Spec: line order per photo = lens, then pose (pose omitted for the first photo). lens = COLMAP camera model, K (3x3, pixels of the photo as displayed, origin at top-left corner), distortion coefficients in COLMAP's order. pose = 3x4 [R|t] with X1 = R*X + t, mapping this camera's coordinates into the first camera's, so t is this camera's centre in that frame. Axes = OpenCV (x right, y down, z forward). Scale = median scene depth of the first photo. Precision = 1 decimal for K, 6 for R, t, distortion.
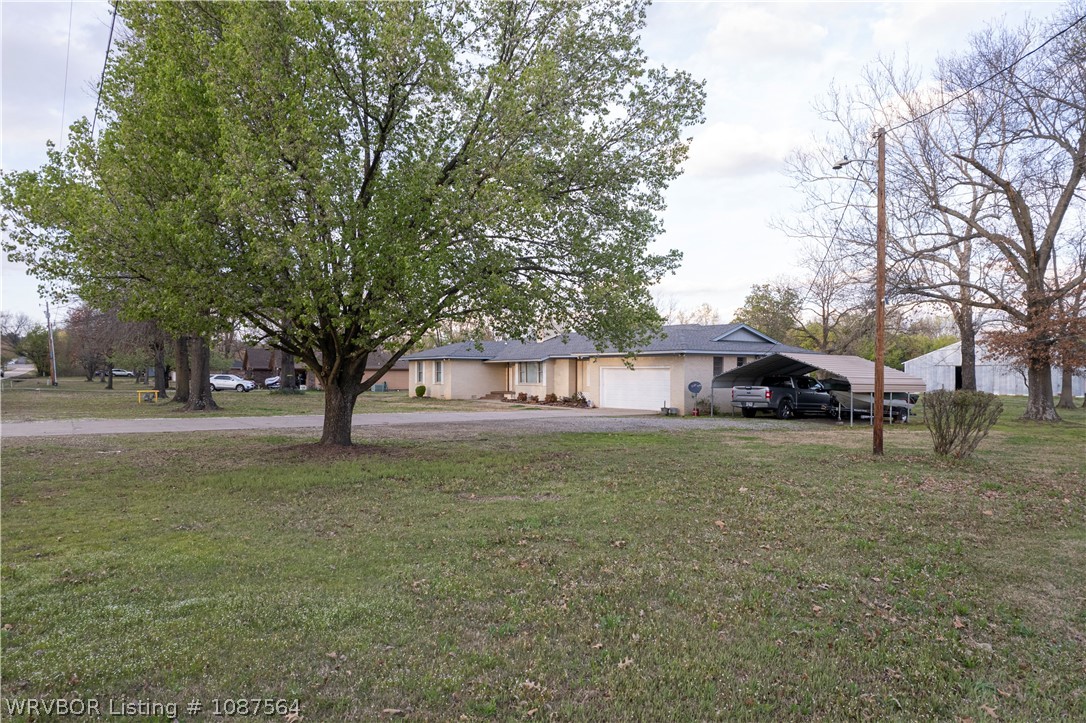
lens RADIAL K [[704.0, 0, 542.5], [0, 704.0, 363.7], [0, 0, 1]] dist [-0.067934, 0.055099]
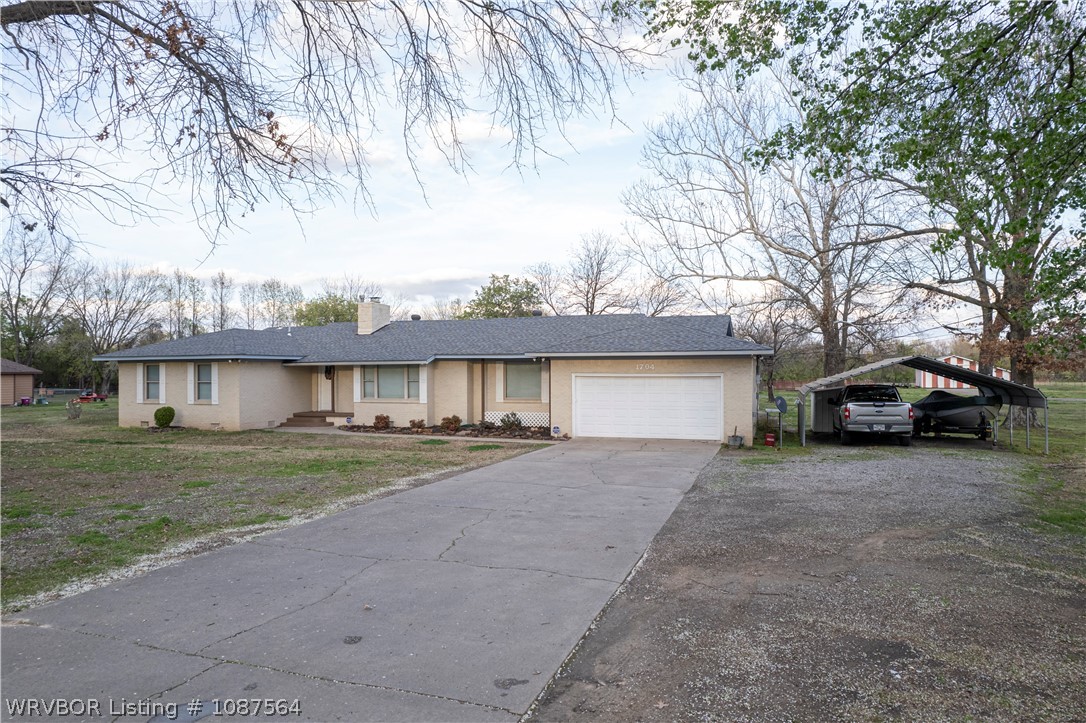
lens RADIAL K [[704.0, 0, 539.6], [0, 704.0, 364.5], [0, 0, 1]] dist [-0.067934, 0.055099]
pose [[0.835475, 0.001553, 0.549526, -0.236050], [-0.000834, 0.999998, -0.001558, -0.002384], [-0.549528, 0.000843, 0.835475, 0.386483]]
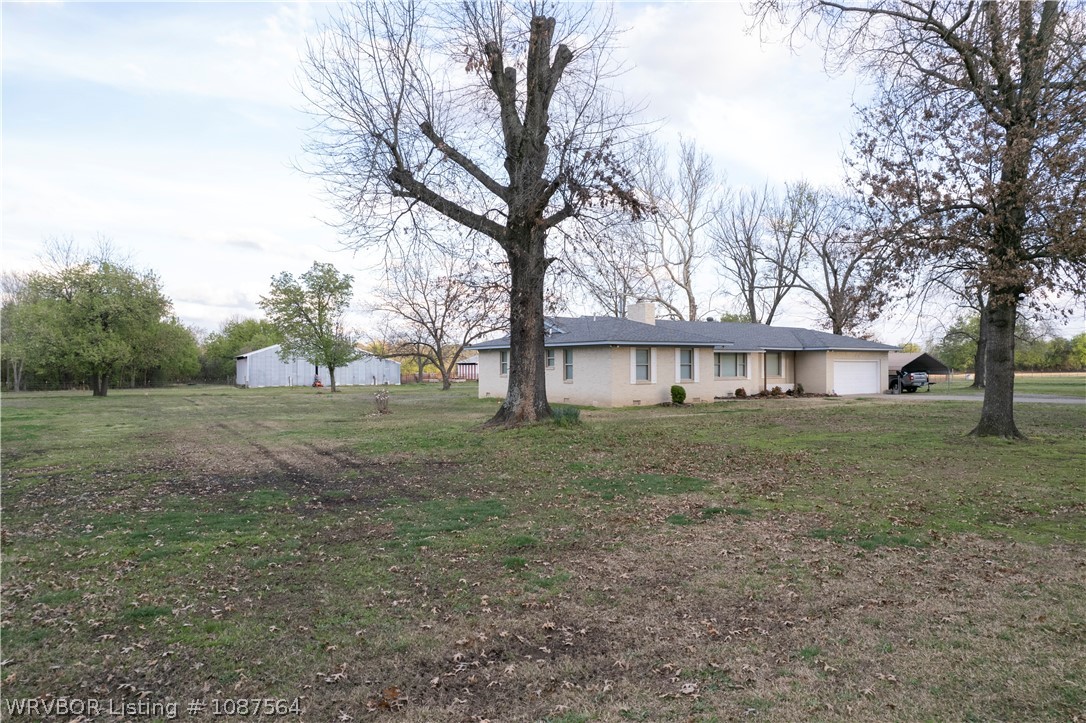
lens RADIAL K [[704.0, 0, 540.5], [0, 704.0, 360.8], [0, 0, 1]] dist [-0.067934, 0.055099]
pose [[0.050903, 0.003965, 0.998696, -0.859927], [-0.010451, 0.999939, -0.003437, 0.012021], [-0.998649, -0.010262, 0.050941, 1.135854]]
